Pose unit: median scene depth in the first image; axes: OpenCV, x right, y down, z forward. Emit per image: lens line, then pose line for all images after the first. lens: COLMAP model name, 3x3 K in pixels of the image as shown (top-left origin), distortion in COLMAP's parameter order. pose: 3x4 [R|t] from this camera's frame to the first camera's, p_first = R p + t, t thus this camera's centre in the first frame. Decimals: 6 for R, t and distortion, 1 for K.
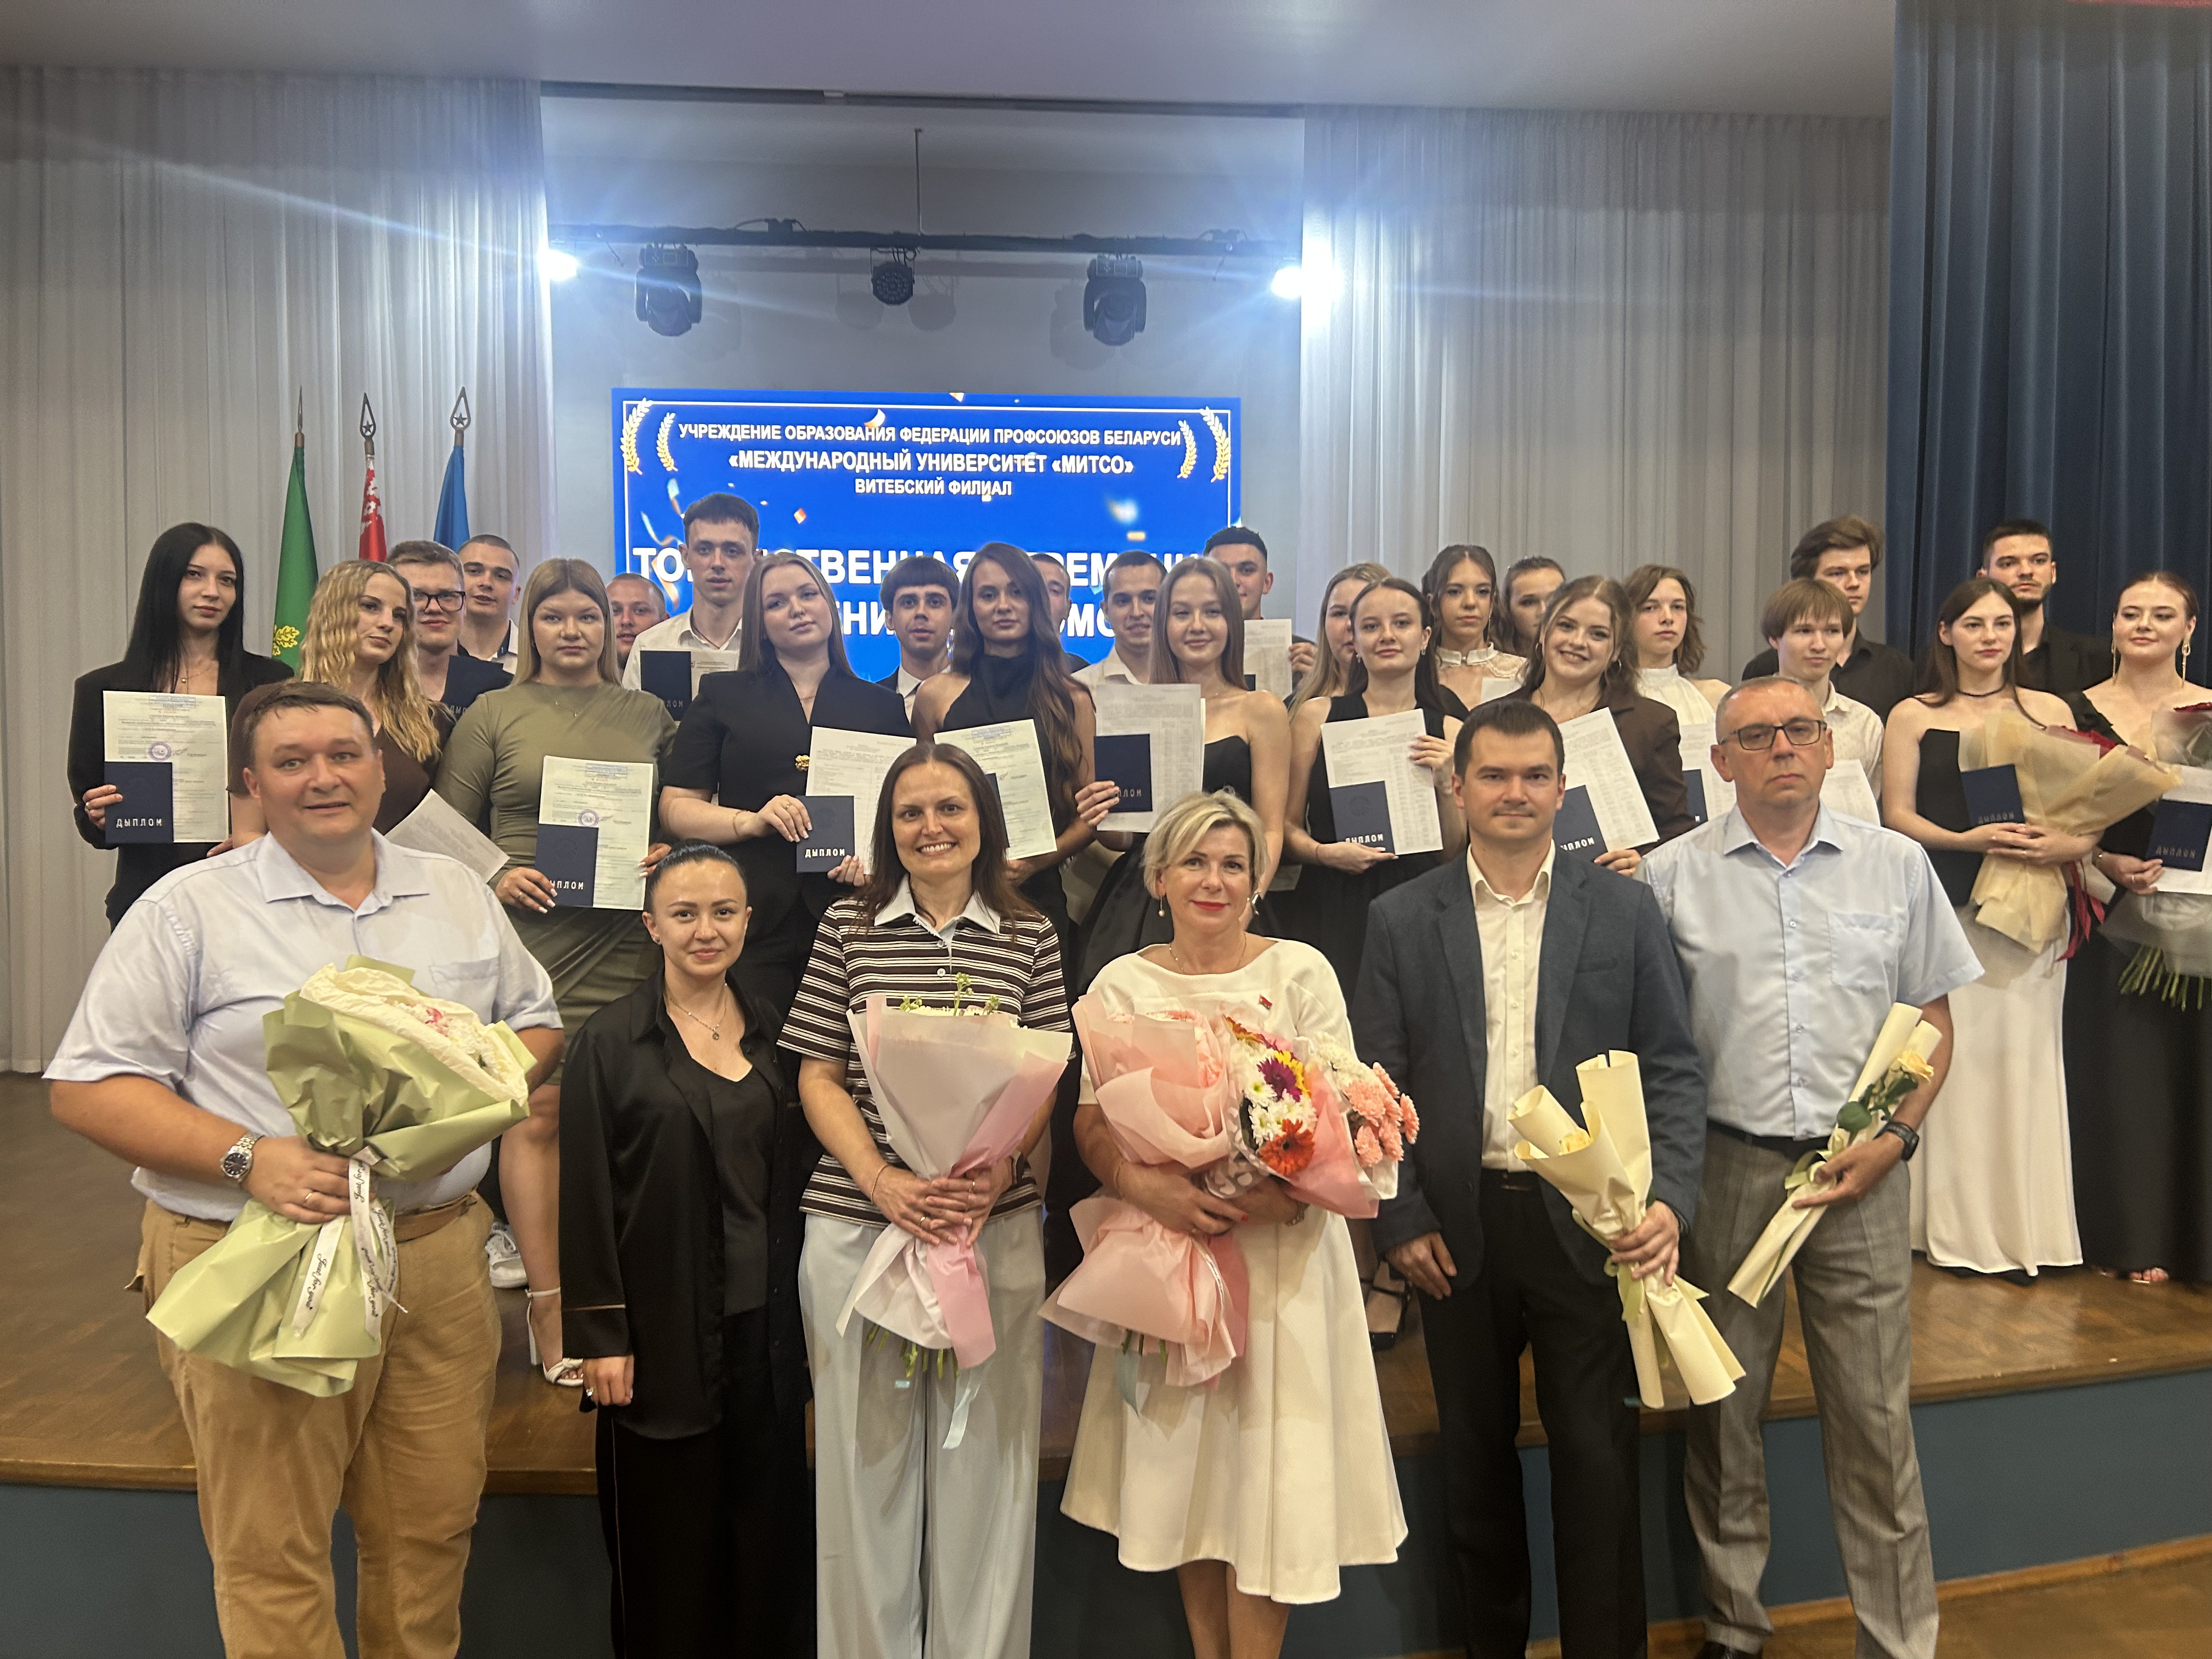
lens RADIAL K [[1673.3, 0, 1120.2], [0, 1673.3, 879.3], [0, 0, 1]] dist [0.023966, -0.024822]
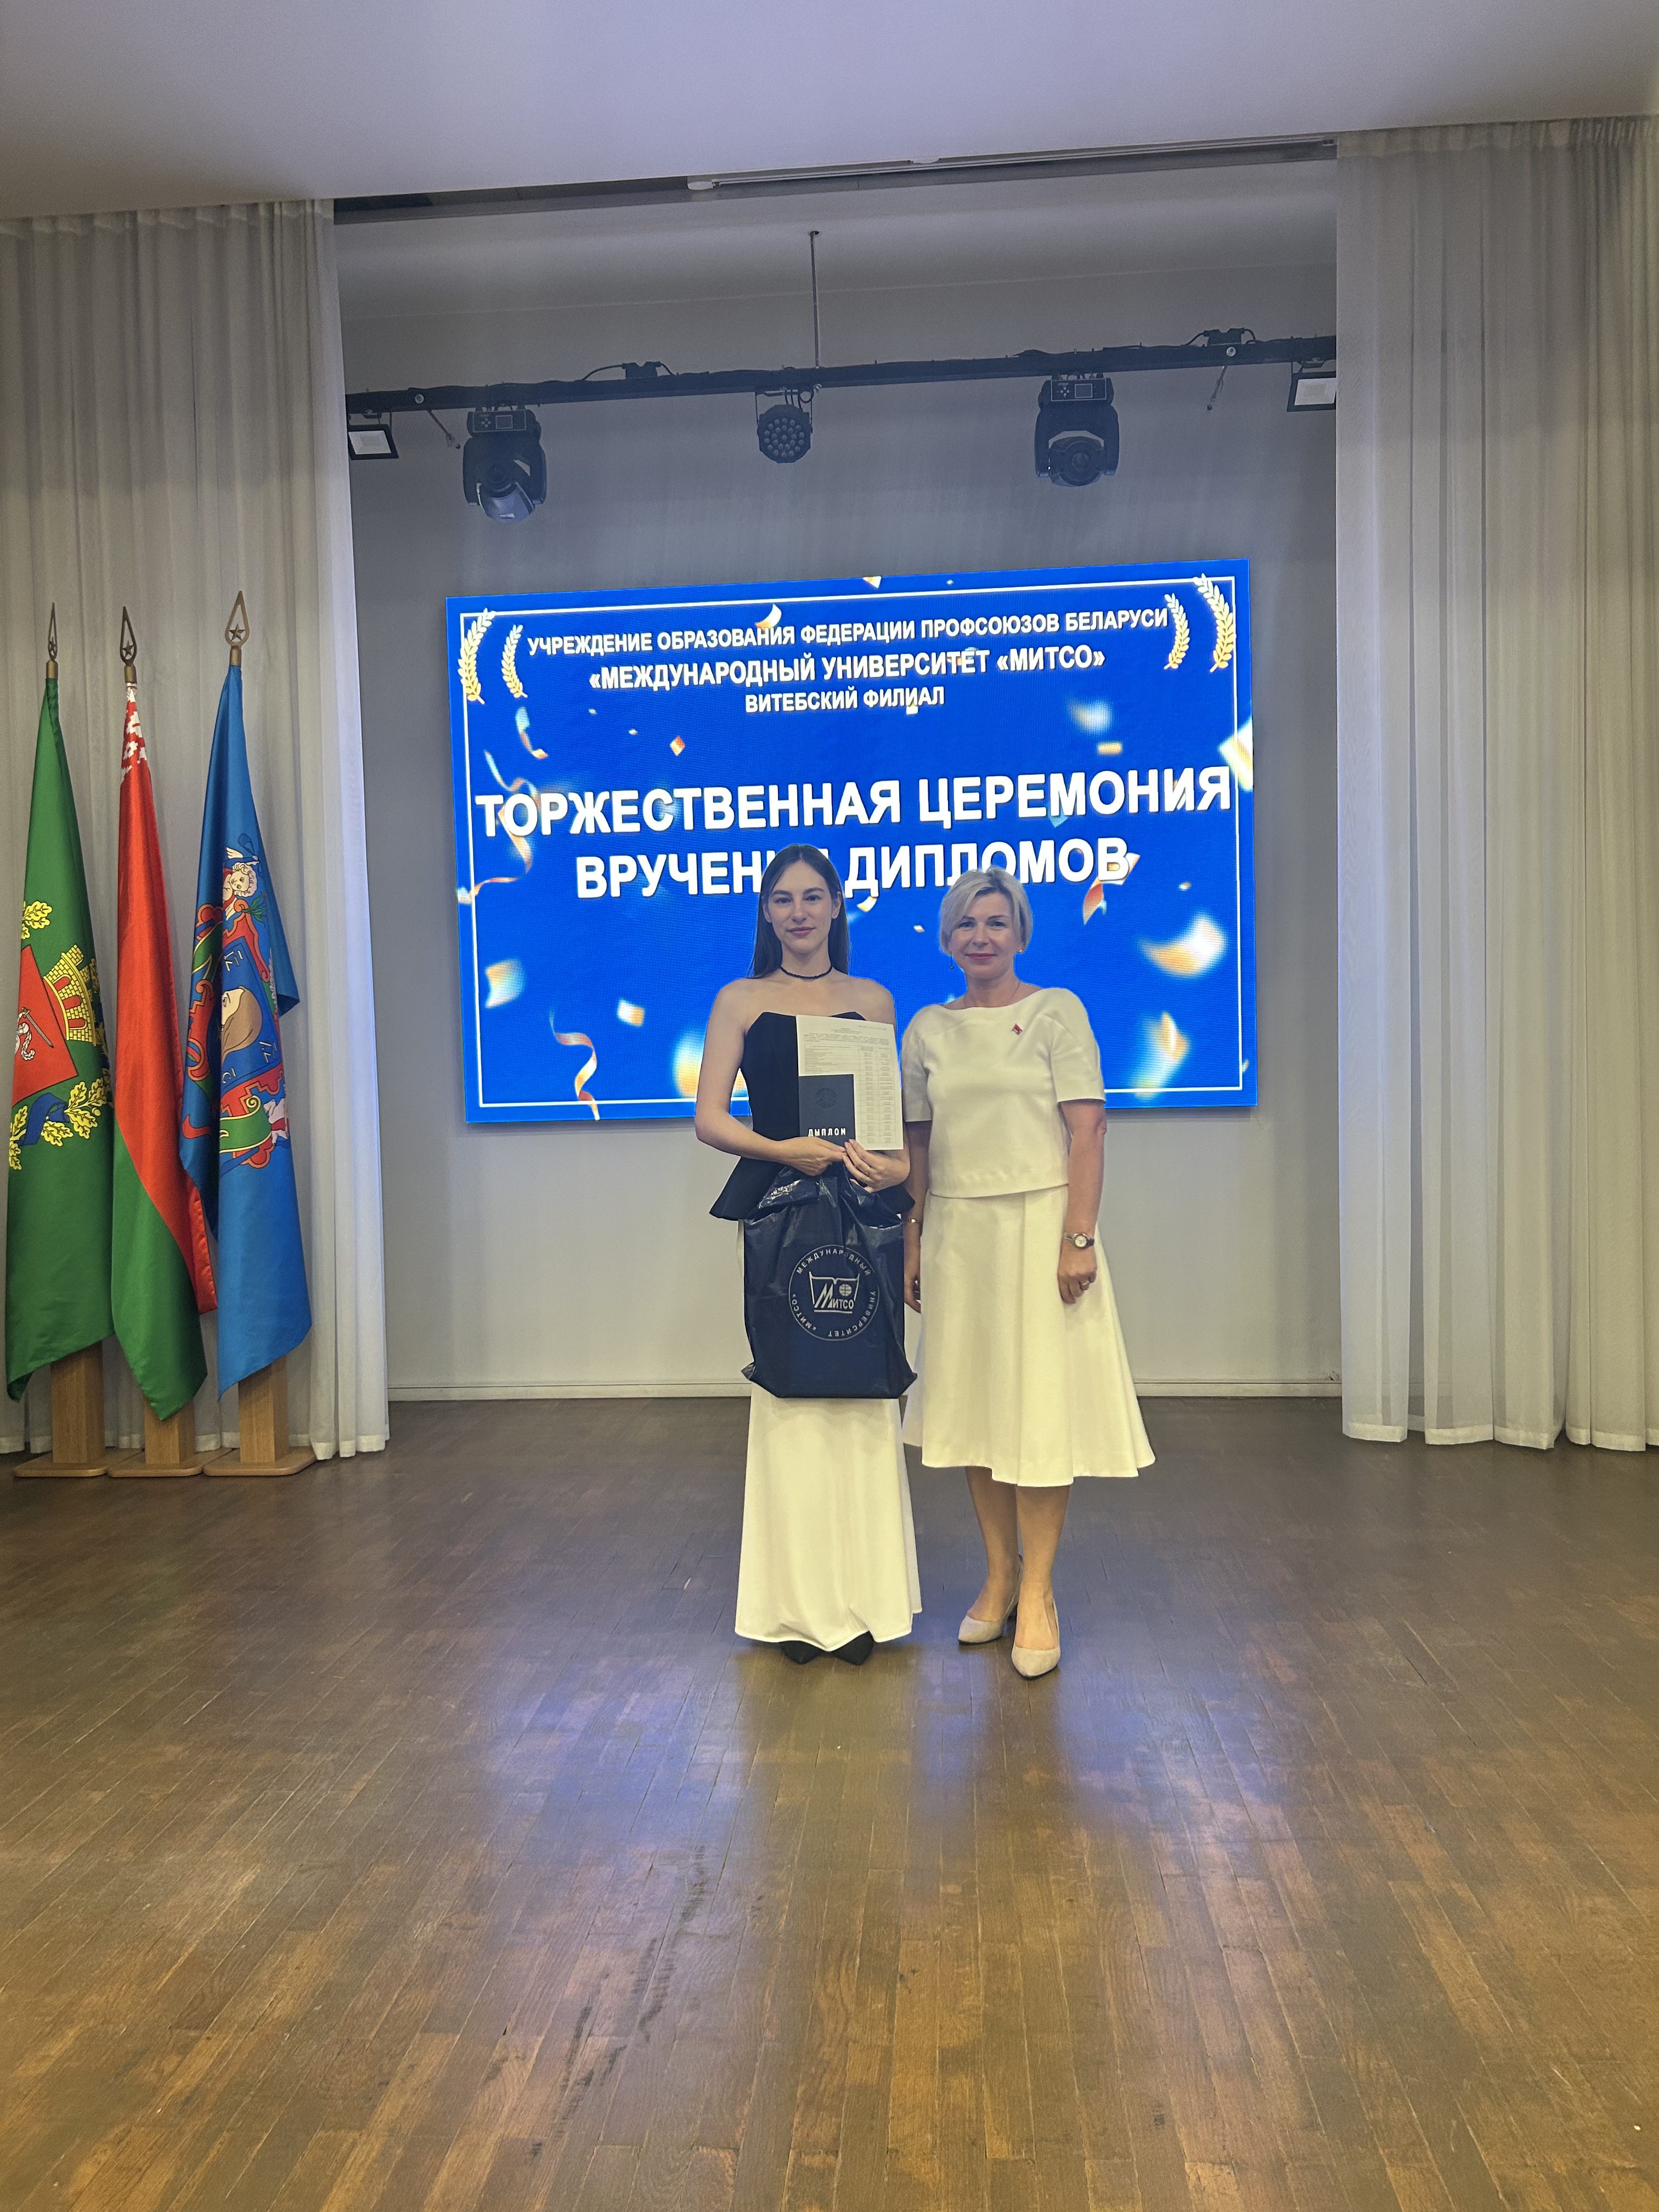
lens RADIAL K [[1673.3, 0, 812.1], [0, 1673.3, 1113.5], [0, 0, 1]] dist [0.023966, -0.024822]
pose [[0.985693, -0.015213, -0.167862, 0.001844], [0.010253, 0.999486, -0.030379, -0.019705], [0.168238, 0.028223, 0.985342, 0.248550]]
